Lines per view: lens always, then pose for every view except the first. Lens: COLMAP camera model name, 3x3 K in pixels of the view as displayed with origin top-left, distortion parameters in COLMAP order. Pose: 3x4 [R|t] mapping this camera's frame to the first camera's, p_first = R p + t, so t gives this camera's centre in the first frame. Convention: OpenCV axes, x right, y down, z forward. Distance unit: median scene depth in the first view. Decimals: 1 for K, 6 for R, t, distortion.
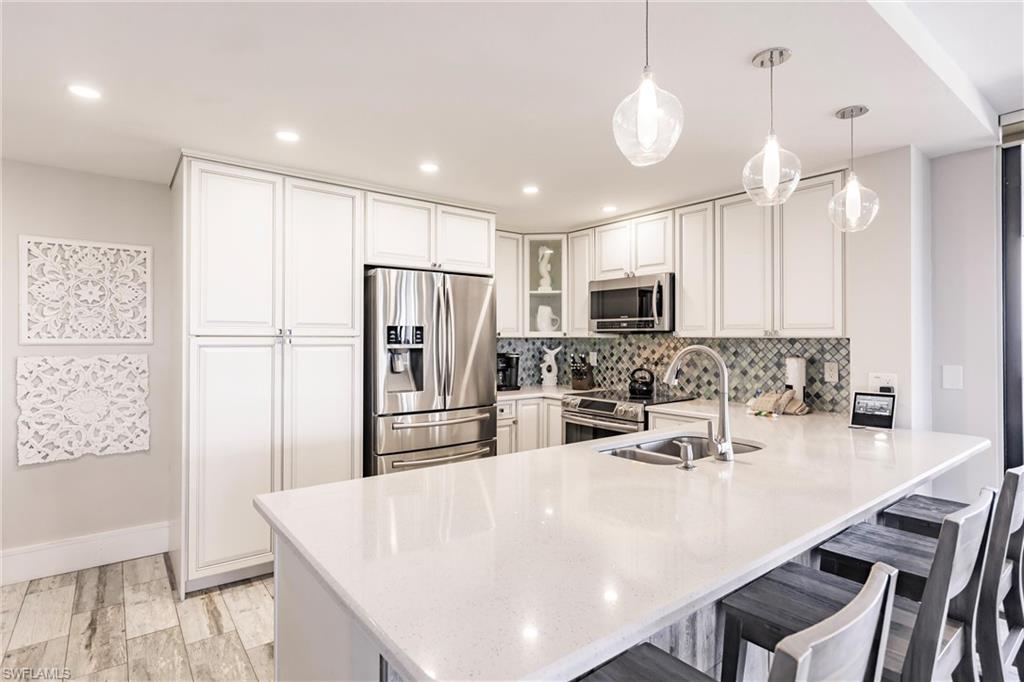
lens RADIAL K [[524.7, 0, 491.2], [0, 524.7, 336.2], [0, 0, 1]] dist [0.018649, 0.000436]
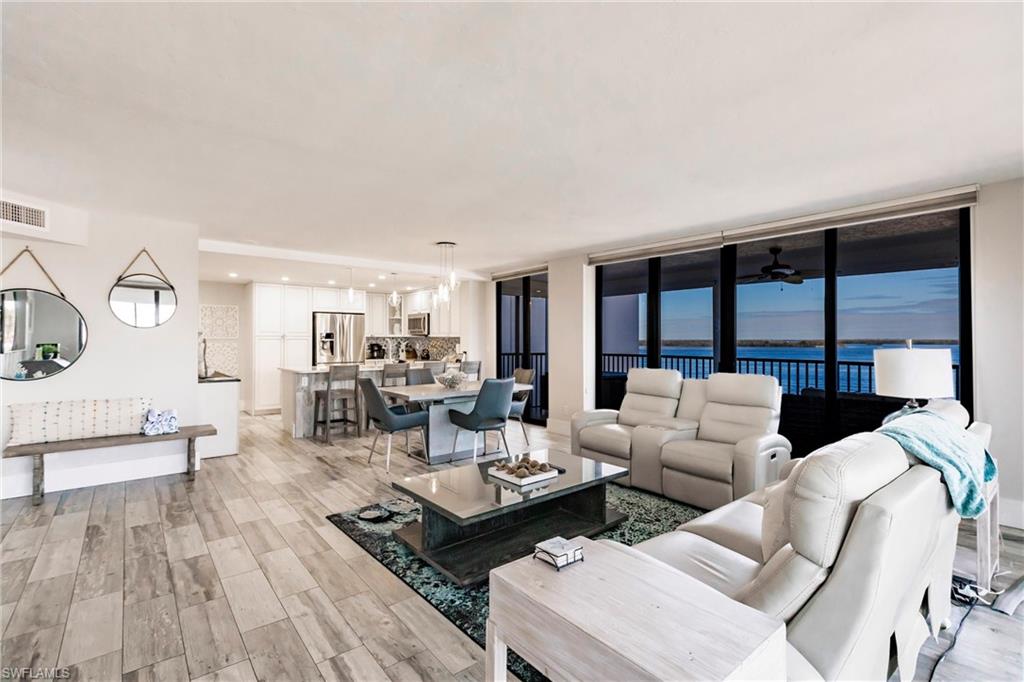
lens RADIAL K [[470.8, 0, 503.5], [0, 470.8, 342.1], [0, 0, 1]] dist [0.007986, 0.001140]
pose [[0.998553, 0.000951, 0.053761, 0.624792], [-0.001549, 0.999937, 0.011086, 0.001595], [-0.053747, -0.011153, 0.998492, -1.524571]]
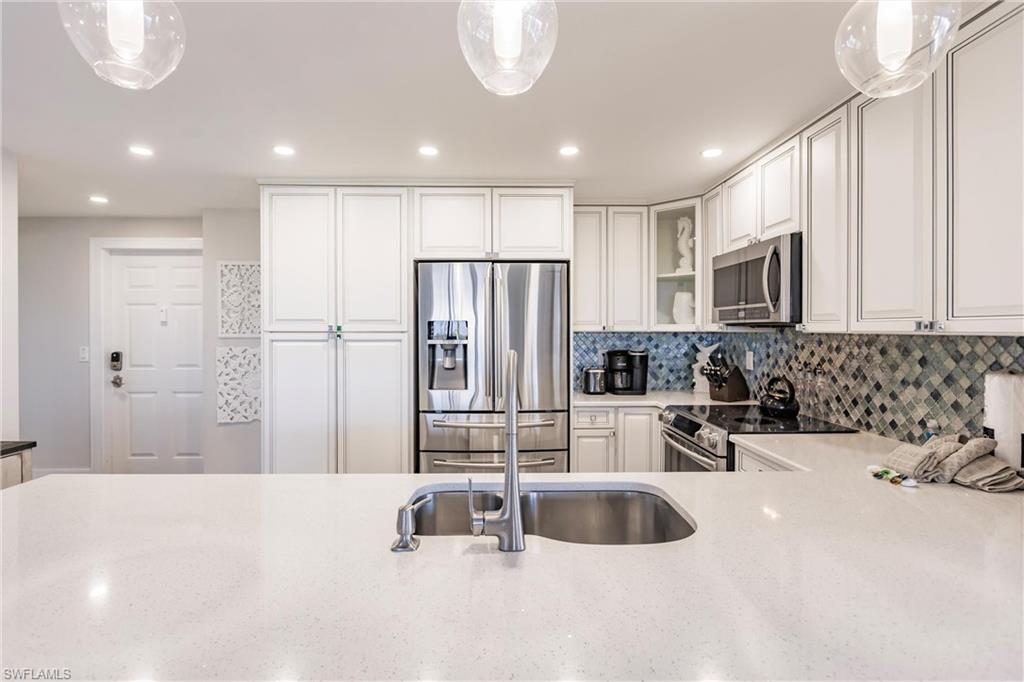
lens RADIAL K [[491.2, 0, 497.0], [0, 491.2, 332.1], [0, 0, 1]] dist [0.008701, -0.001526]
pose [[0.813851, 0.000067, -0.581073, 0.410984], [0.004739, 0.999966, 0.006753, -0.004319], [0.581054, -0.008250, 0.813823, 0.306524]]
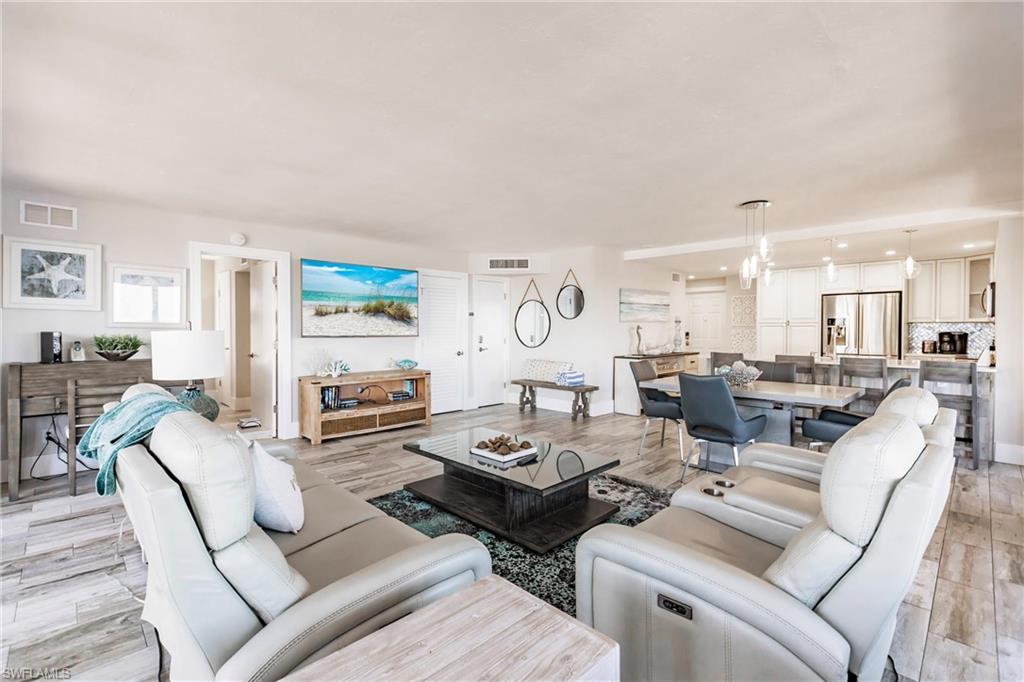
lens RADIAL K [[462.0, 0, 508.0], [0, 462.0, 332.1], [0, 0, 1]] dist [-0.013661, 0.000372]
pose [[0.139113, 0.011895, -0.990205, 1.631840], [0.005862, 0.999900, 0.012835, 0.008517], [0.990259, -0.007590, 0.139029, -0.753287]]
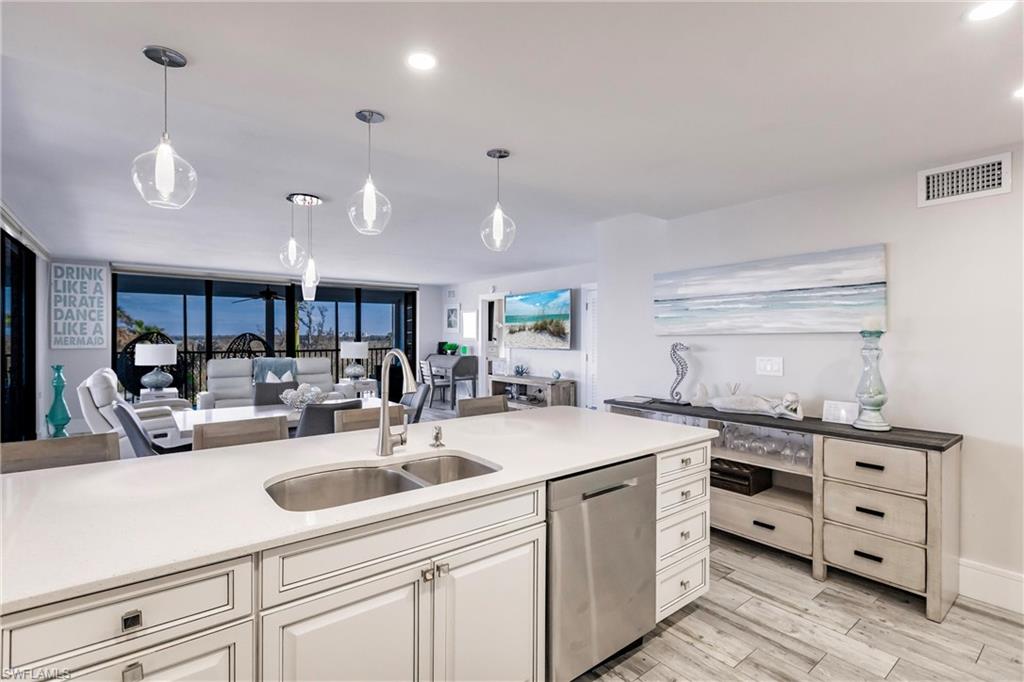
lens RADIAL K [[470.8, 0, 518.1], [0, 470.8, 342.2], [0, 0, 1]] dist [0.007986, 0.001140]
pose [[-0.998651, -0.004268, -0.051741, -0.064392], [-0.004152, 0.999989, -0.002358, 0.014168], [0.051750, -0.002140, -0.998658, 1.178984]]
